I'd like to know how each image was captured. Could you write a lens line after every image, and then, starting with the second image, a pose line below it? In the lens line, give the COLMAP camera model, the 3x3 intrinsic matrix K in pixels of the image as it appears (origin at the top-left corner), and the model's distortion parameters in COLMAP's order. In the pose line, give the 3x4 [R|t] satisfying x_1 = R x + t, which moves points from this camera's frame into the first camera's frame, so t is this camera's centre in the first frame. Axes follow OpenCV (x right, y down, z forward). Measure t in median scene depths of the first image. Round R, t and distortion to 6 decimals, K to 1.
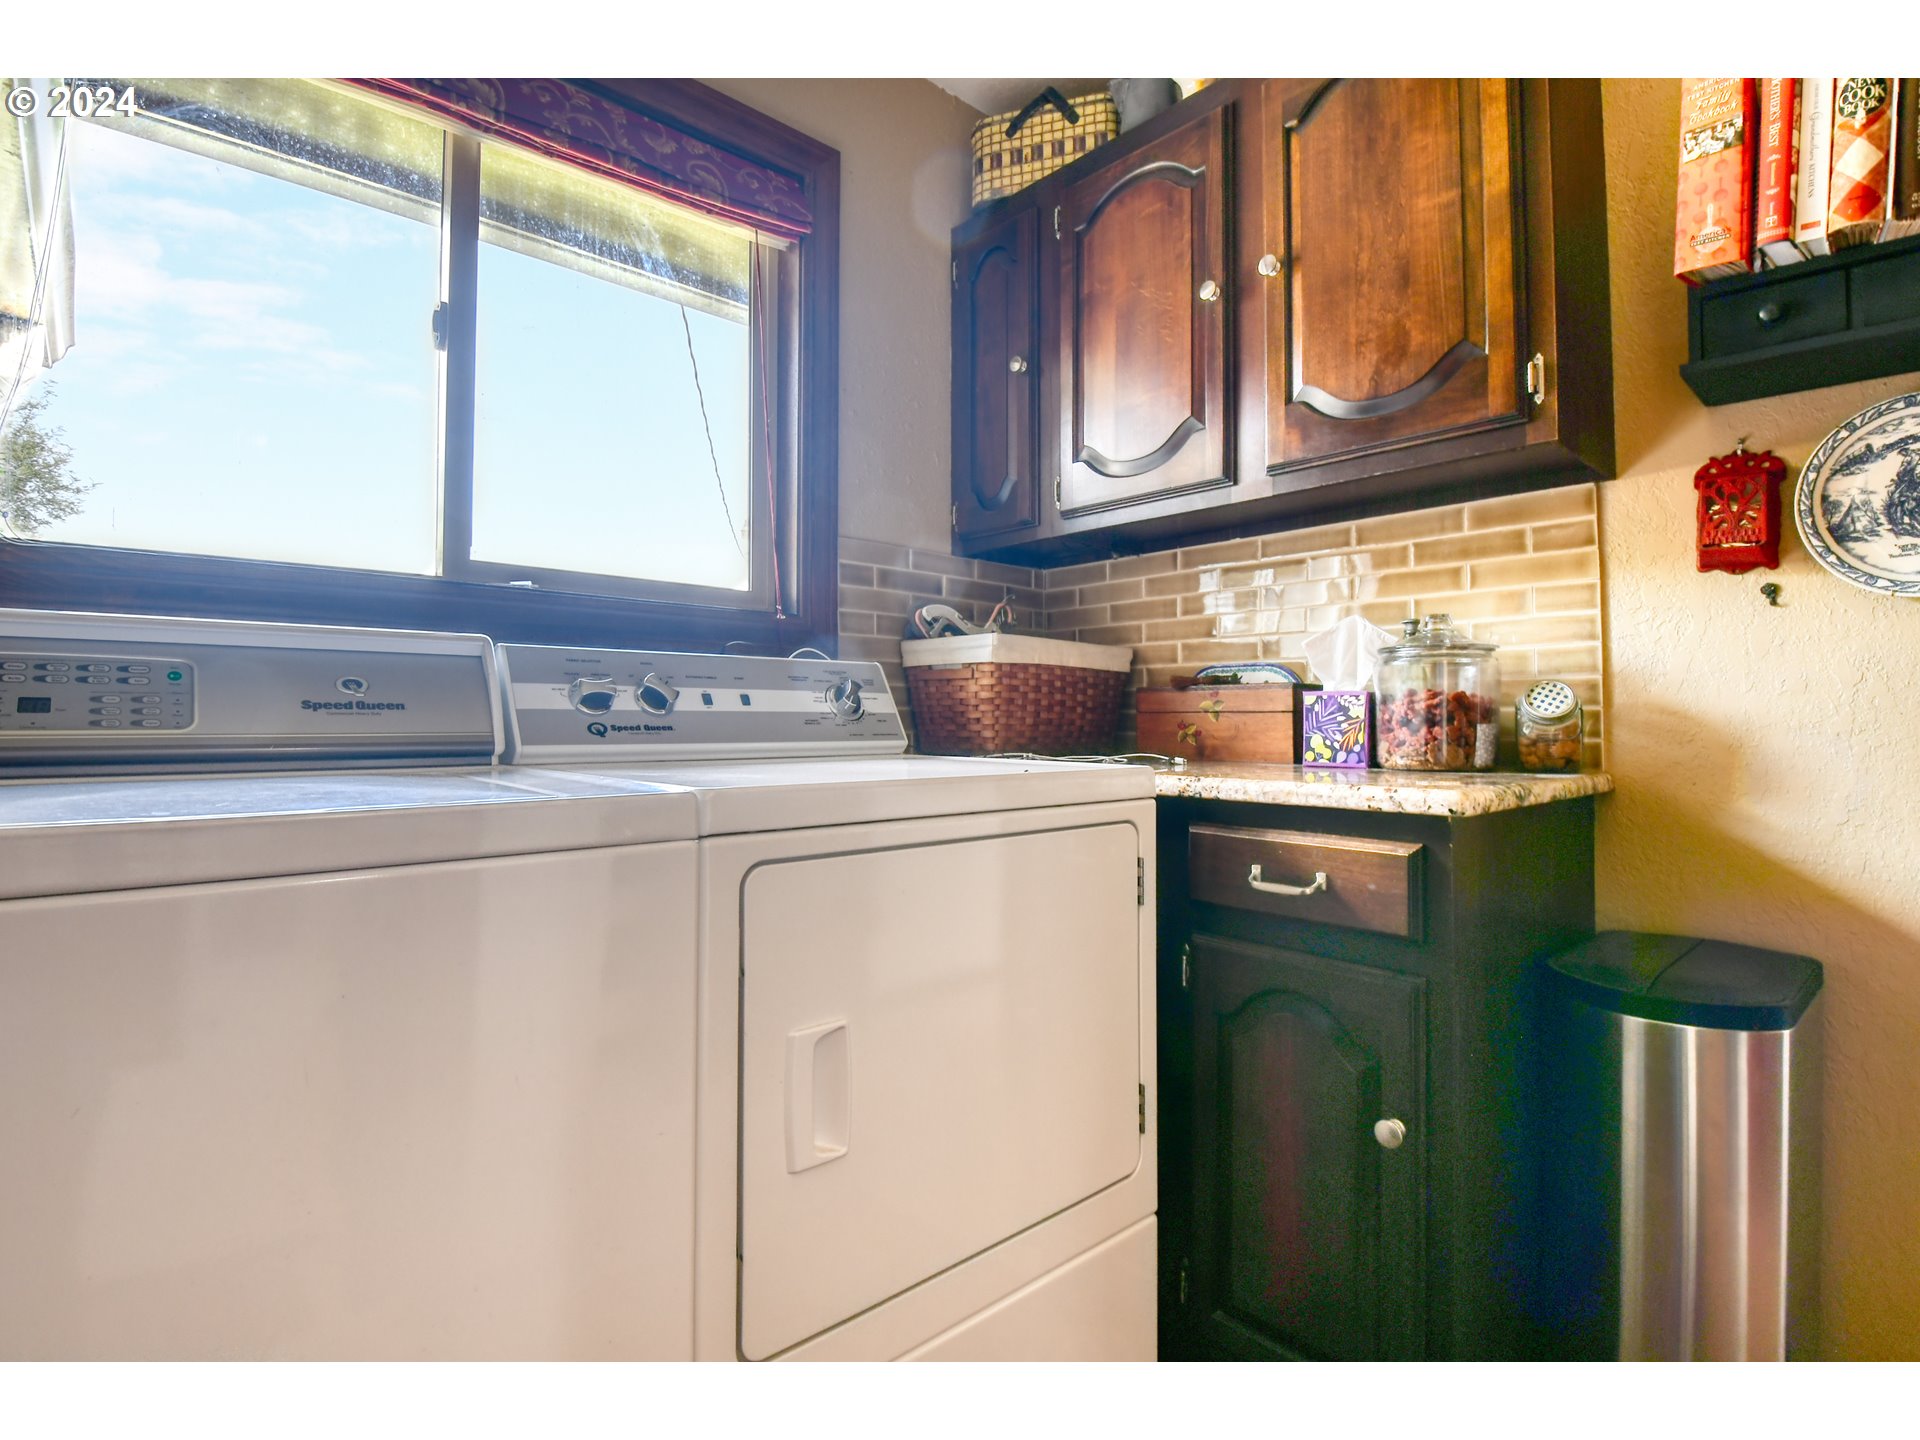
lens RADIAL K [[933.0, 0, 958.3], [0, 933.0, 718.4], [0, 0, 1]] dist [0.005094, -0.009201]
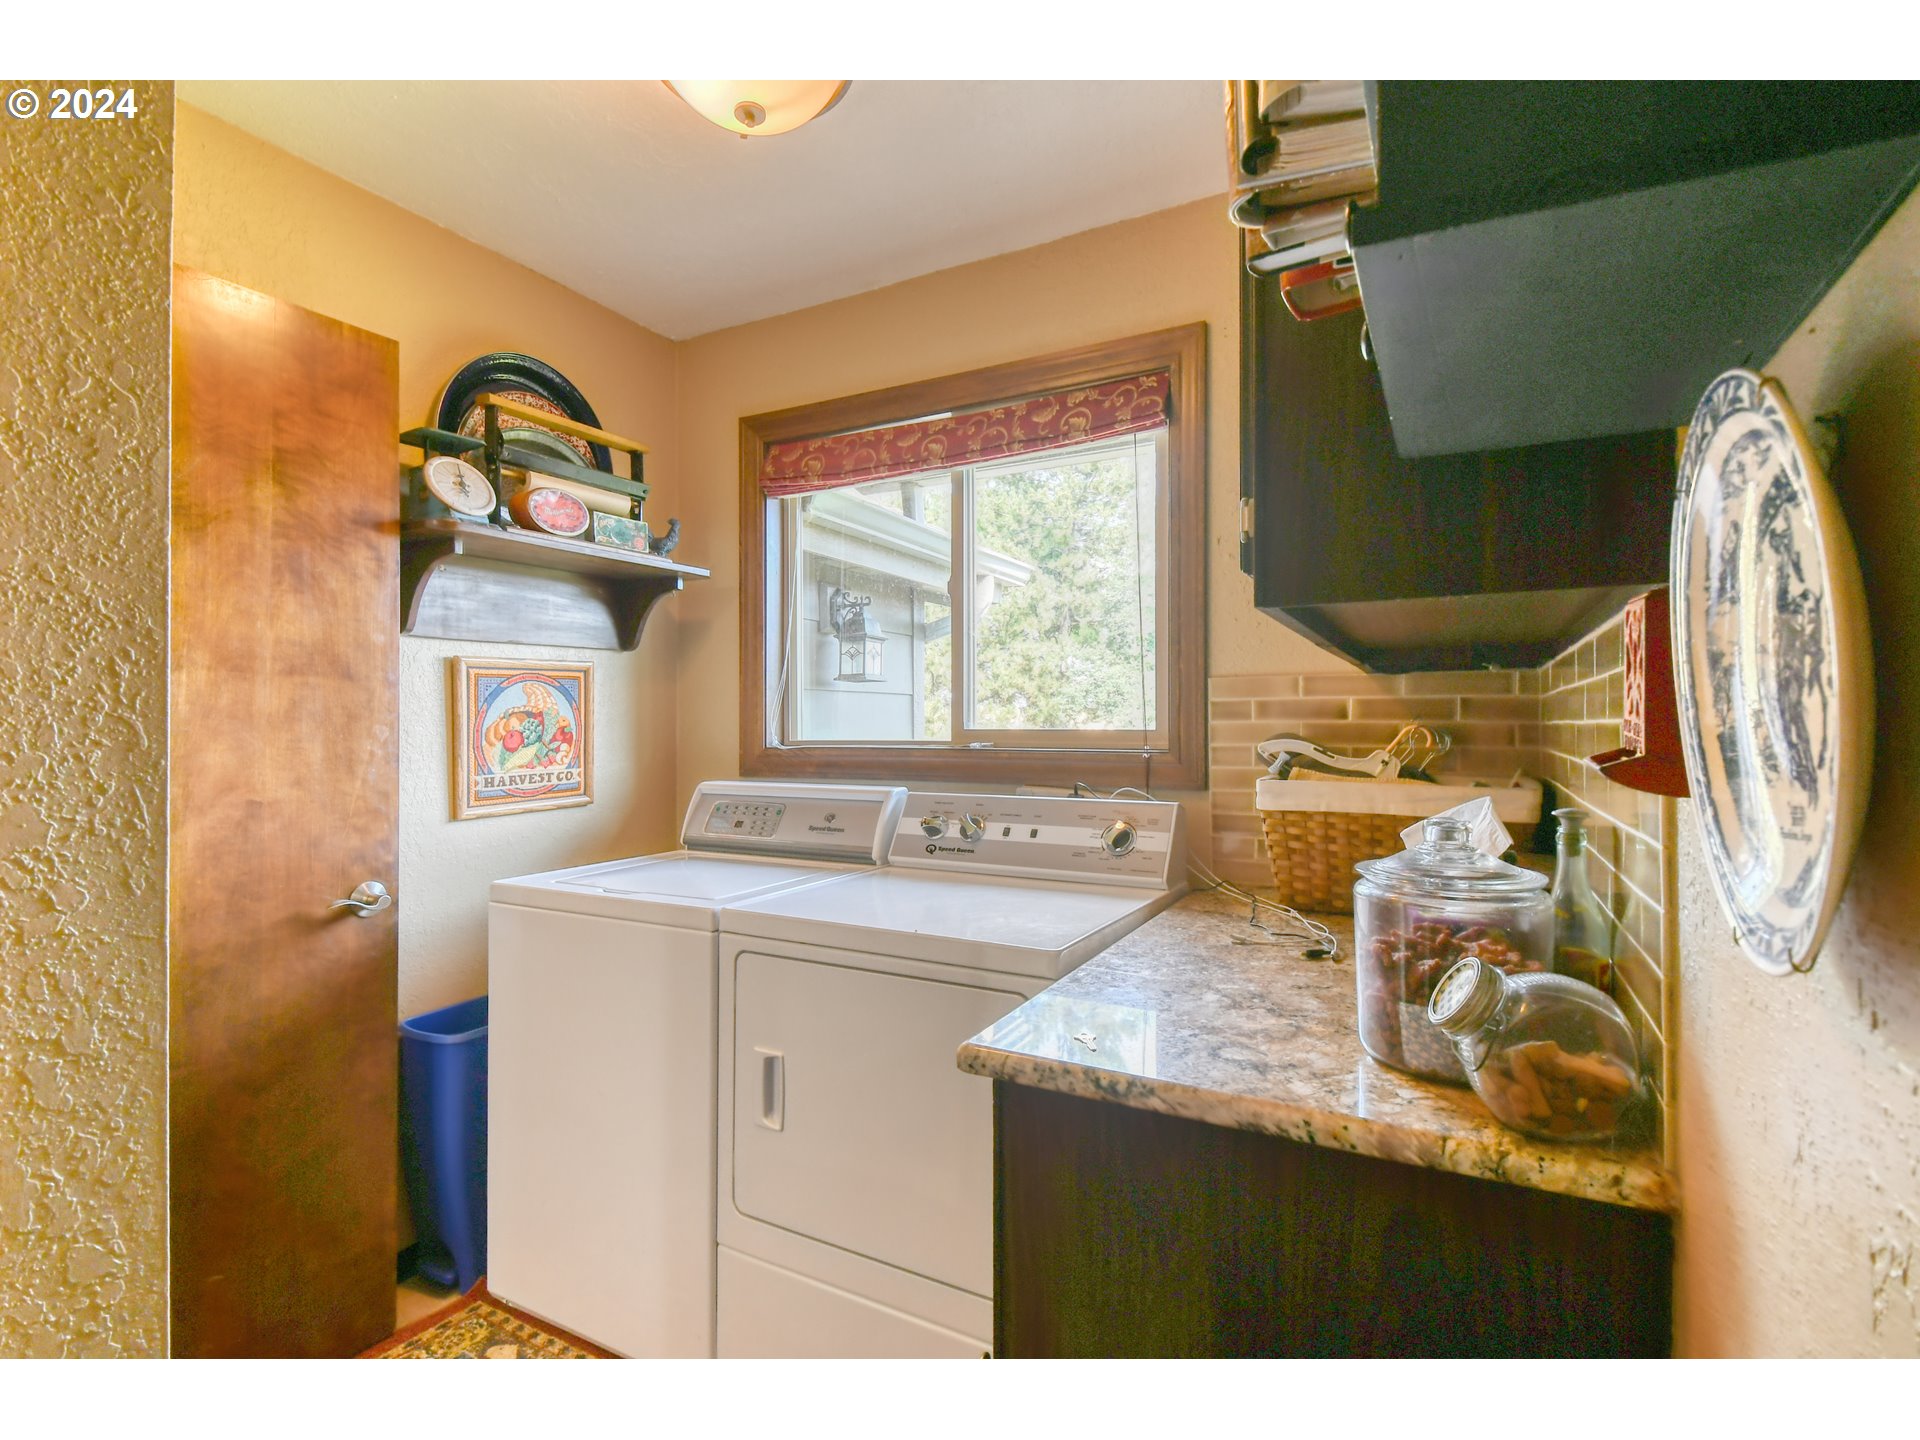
lens RADIAL K [[933.0, 0, 960.9], [0, 933.0, 726.7], [0, 0, 1]] dist [0.005094, -0.009201]
pose [[0.296791, -0.005469, -0.954927, 0.980439], [0.004340, 0.999981, -0.004378, -0.161307], [0.954933, -0.002845, 0.296809, 0.486105]]
